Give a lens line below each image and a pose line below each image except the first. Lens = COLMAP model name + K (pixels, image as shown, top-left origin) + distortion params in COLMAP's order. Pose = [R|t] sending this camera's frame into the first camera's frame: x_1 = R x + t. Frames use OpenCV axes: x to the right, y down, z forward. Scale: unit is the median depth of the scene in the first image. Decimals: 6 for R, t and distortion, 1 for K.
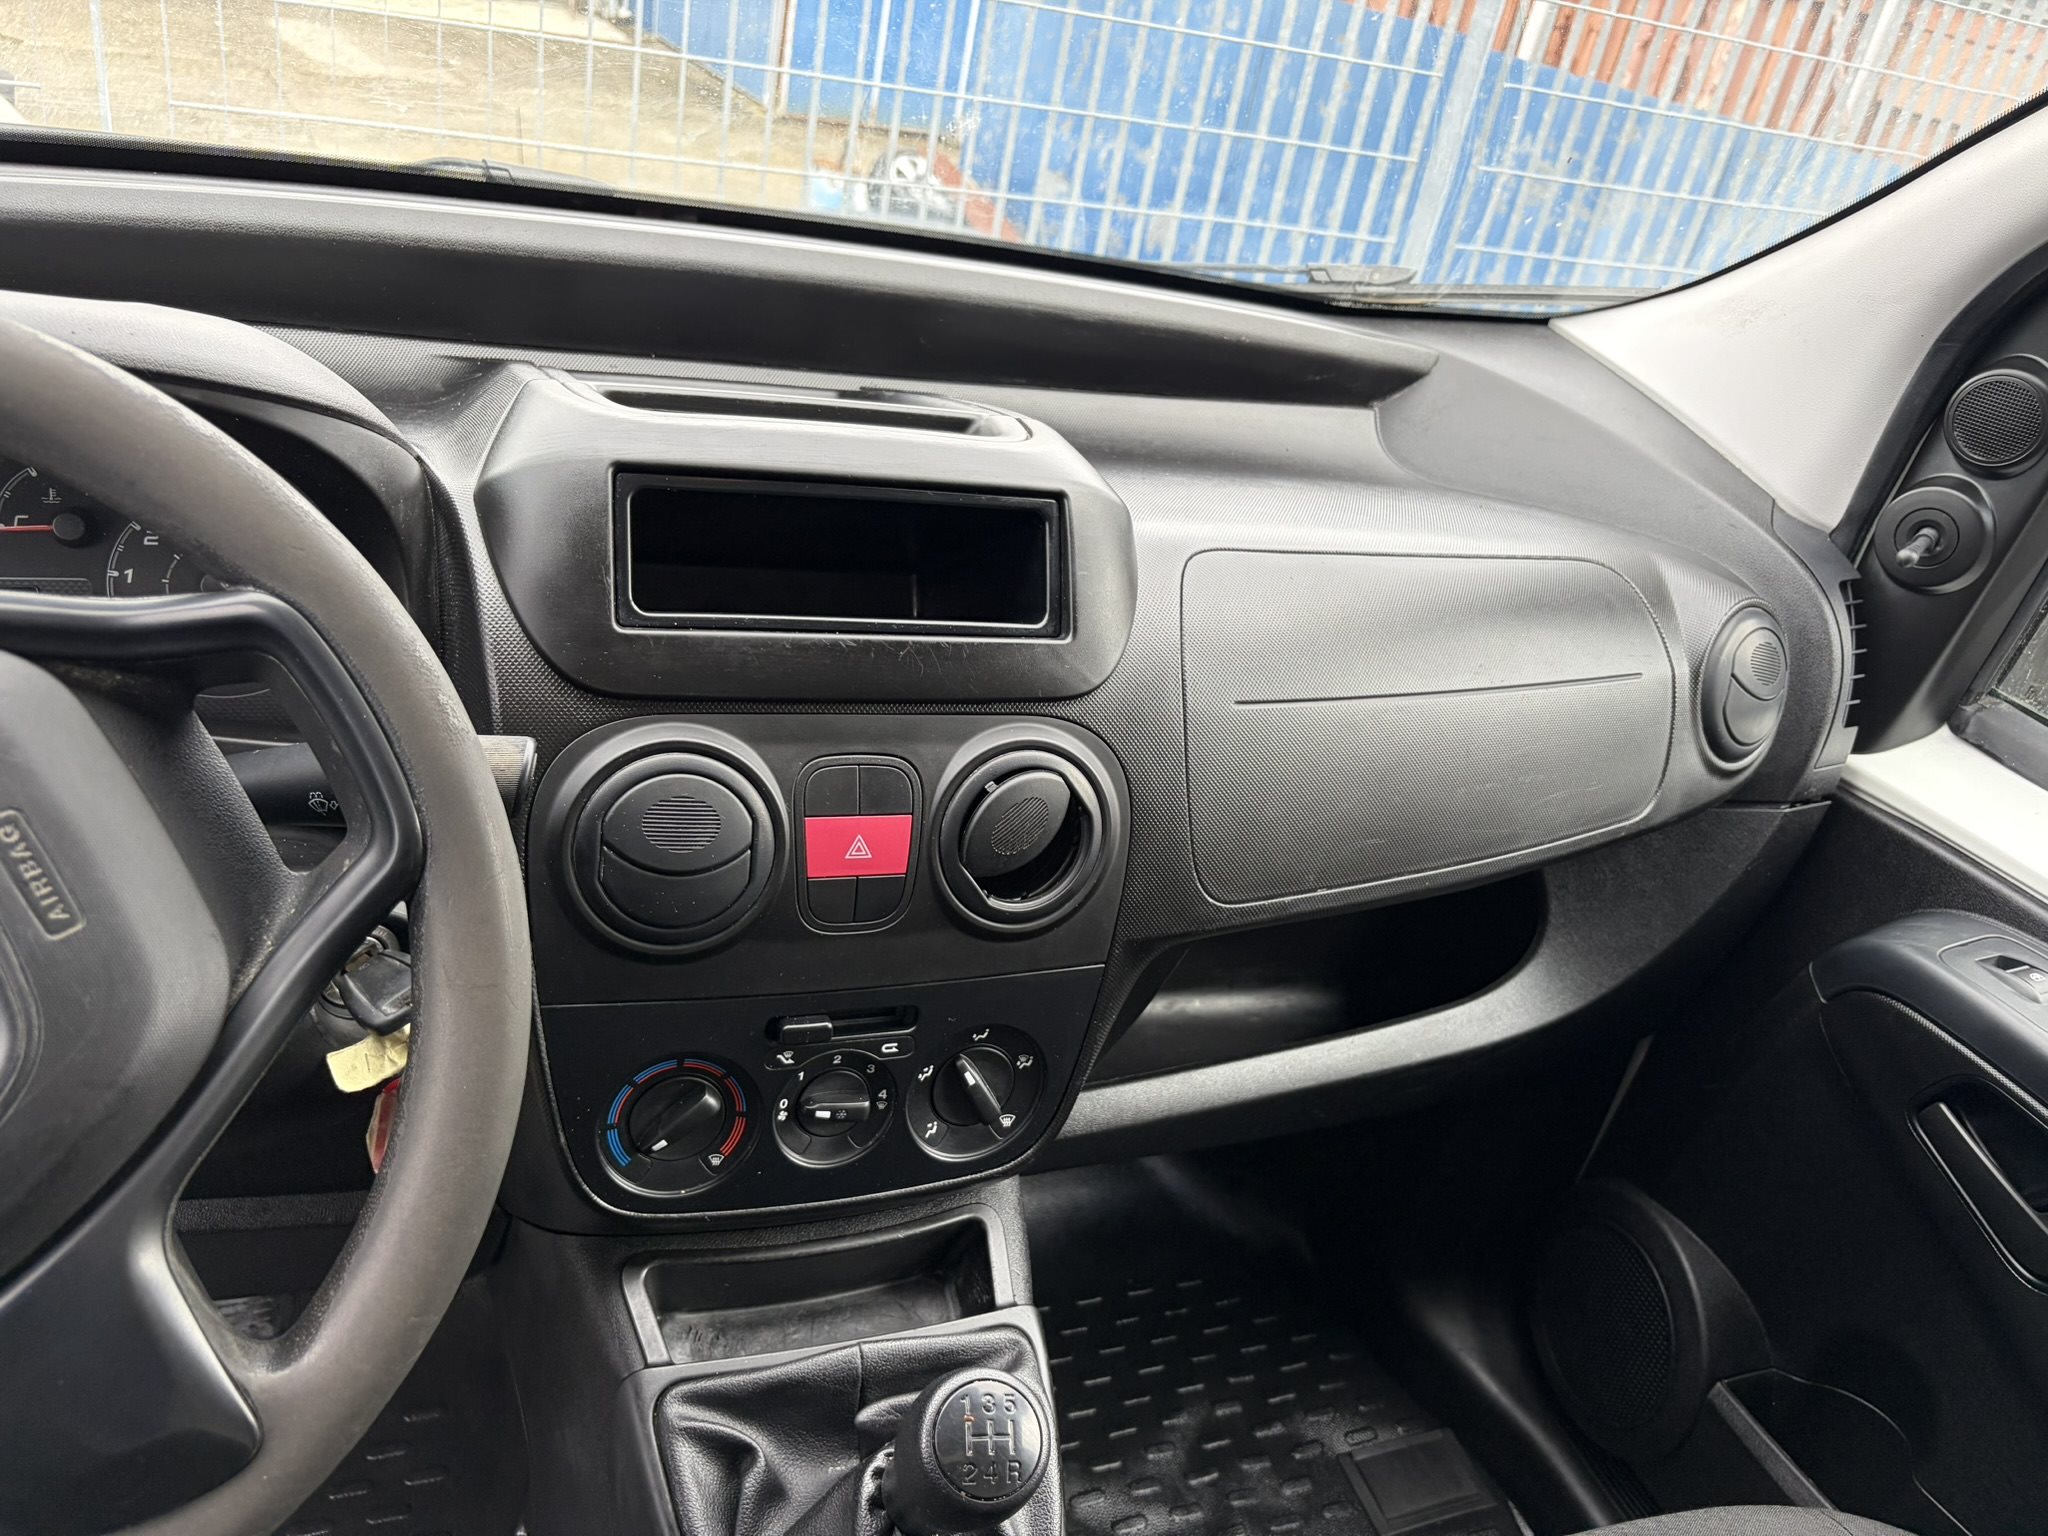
lens RADIAL K [[1552.0, 0, 993.8], [0, 1552.0, 822.7], [0, 0, 1]] dist [0.005641, 0.007845]
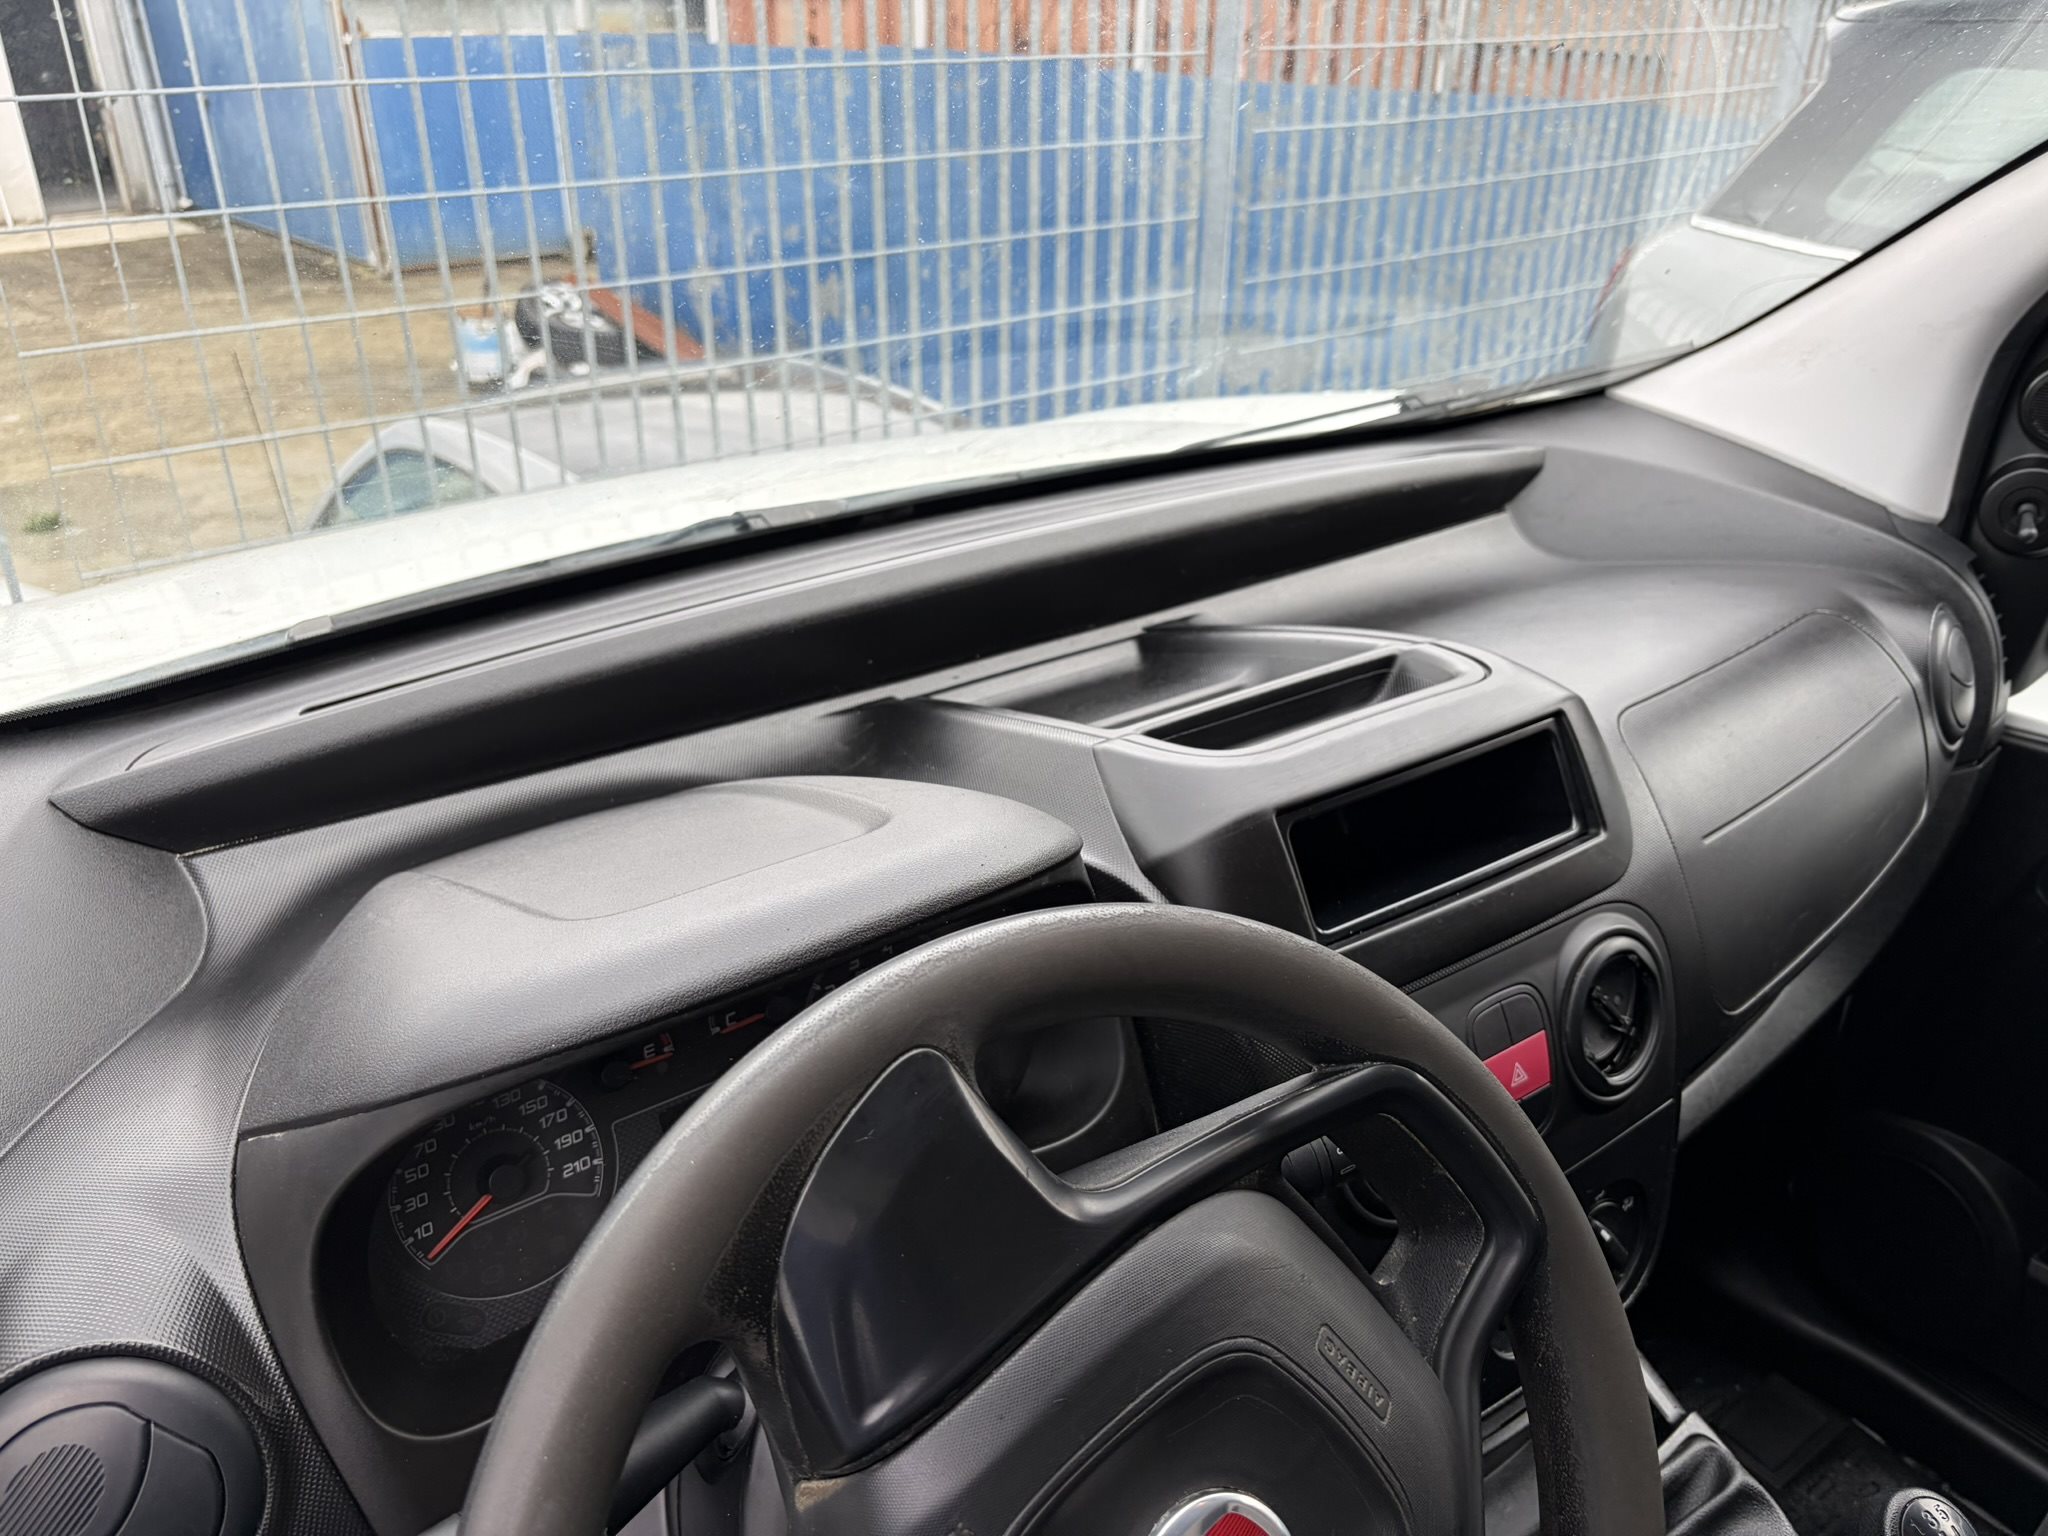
lens RADIAL K [[1578.2, 0, 1023.5], [0, 1578.2, 818.7], [0, 0, 1]] dist [0.022623, -0.003420]
pose [[0.941253, -0.285857, 0.179799, -0.362896], [0.290964, 0.956732, -0.002127, -0.164238], [-0.171411, 0.054318, 0.983701, -0.034675]]
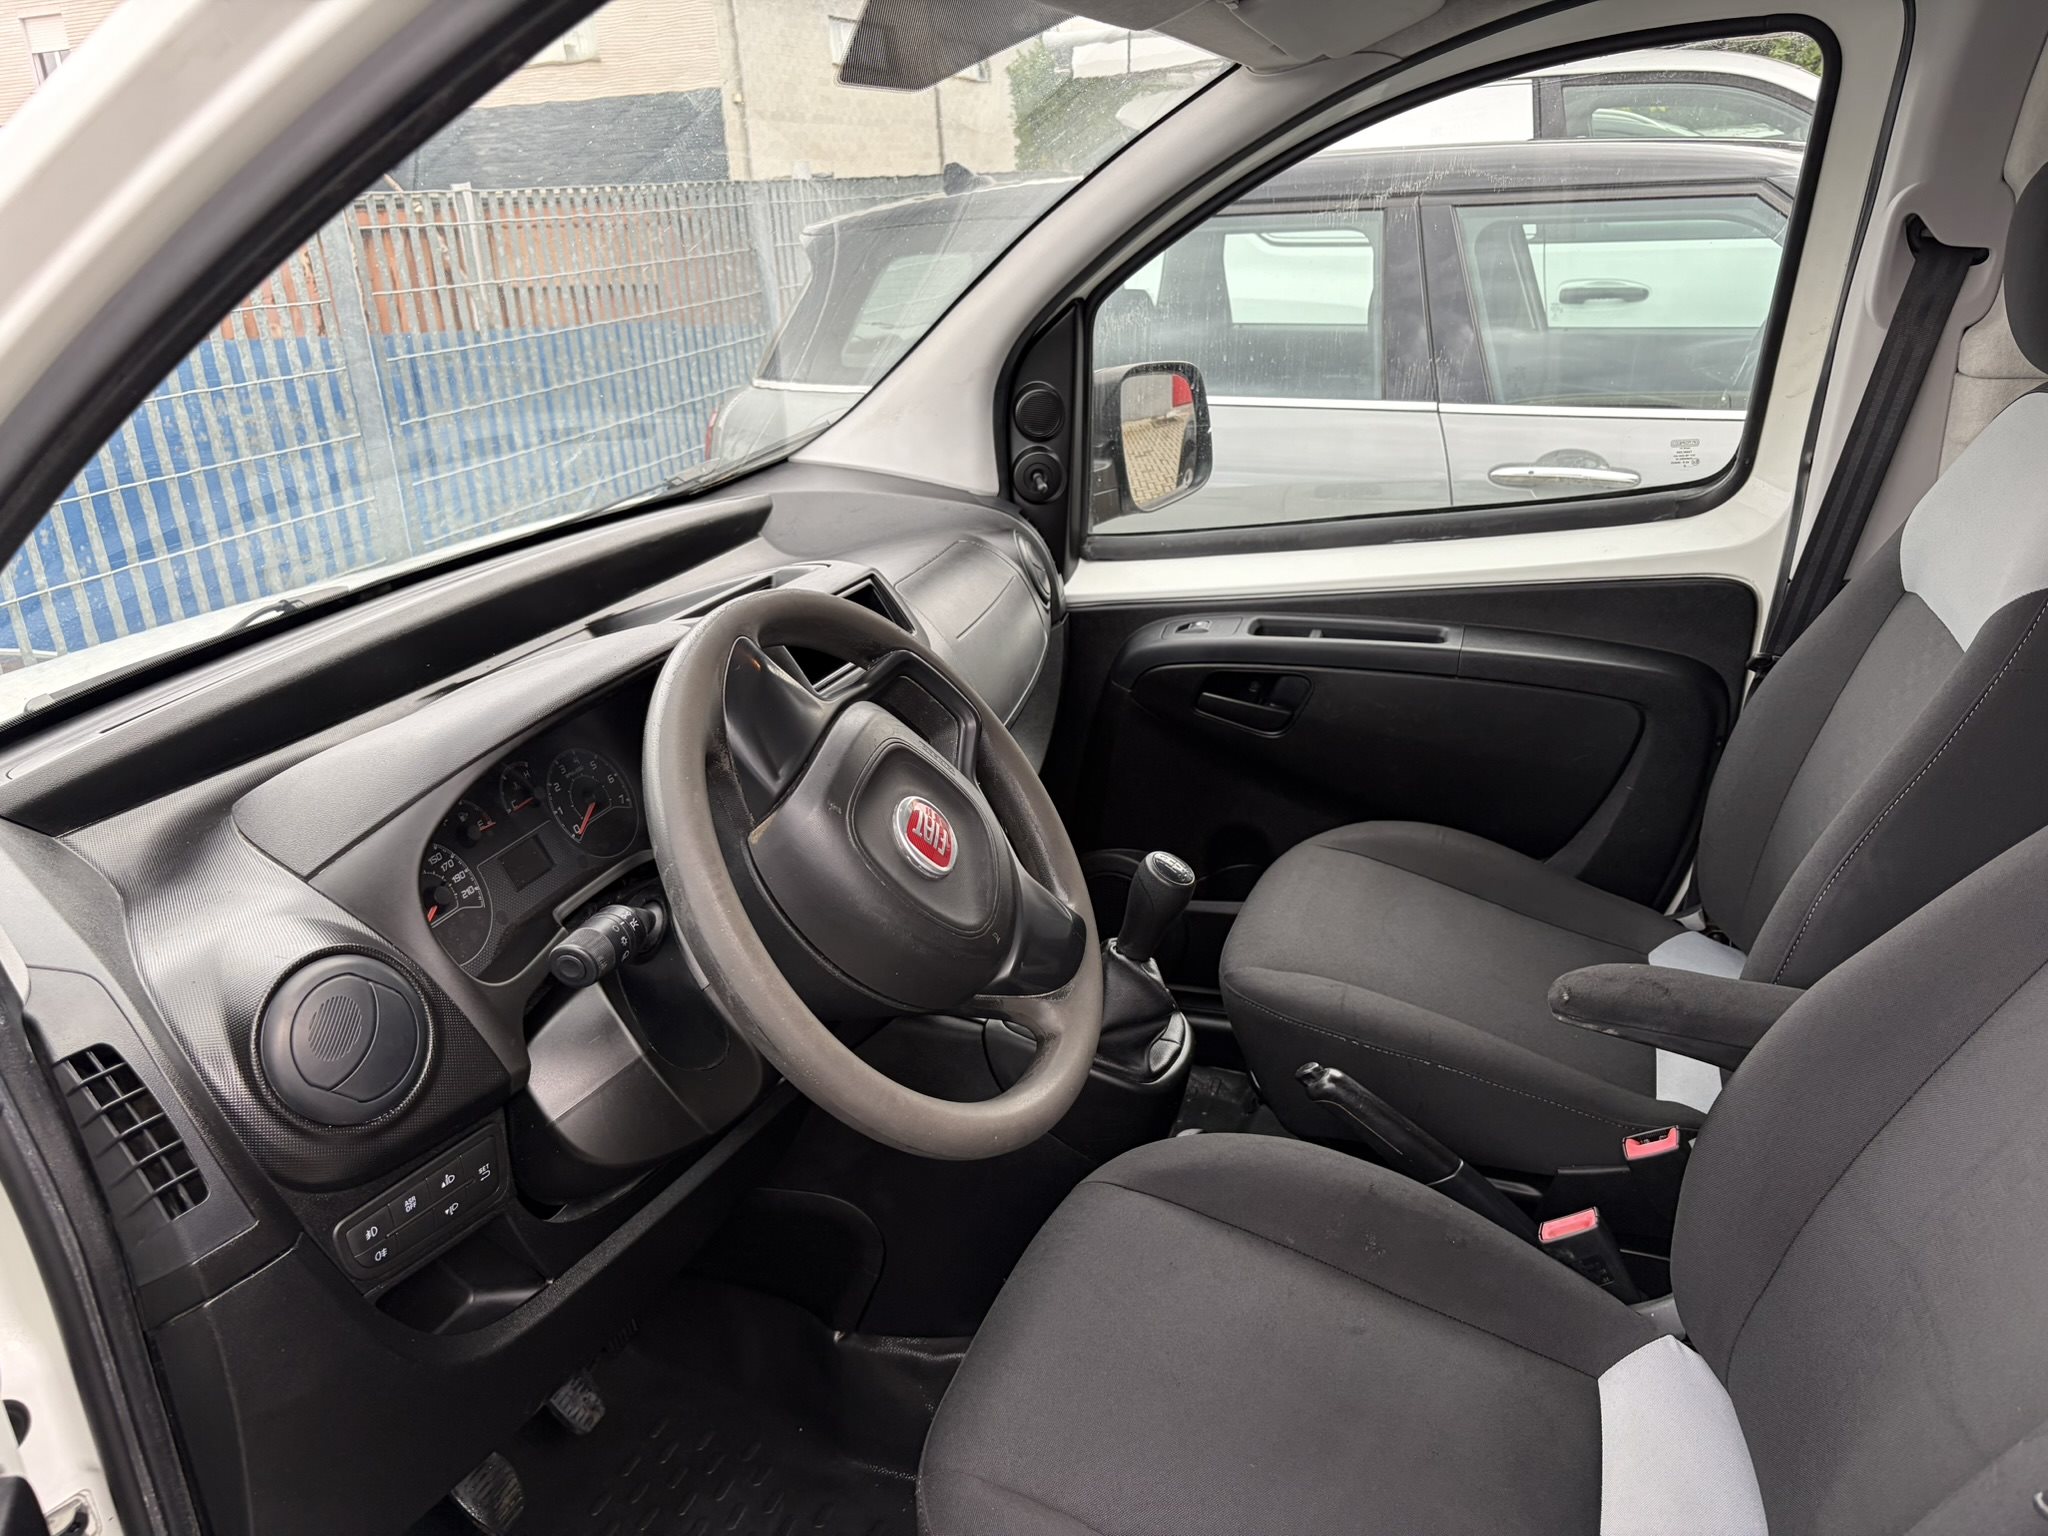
lens RADIAL K [[1529.5, 0, 1024.0], [0, 1529.5, 768.0], [0, 0, 1]] dist [0.040154, -0.044867]
pose [[0.600816, -0.467940, 0.648114, -0.822155], [0.552449, 0.829052, 0.086446, -0.046216], [-0.577772, 0.306112, 0.756621, -0.362252]]
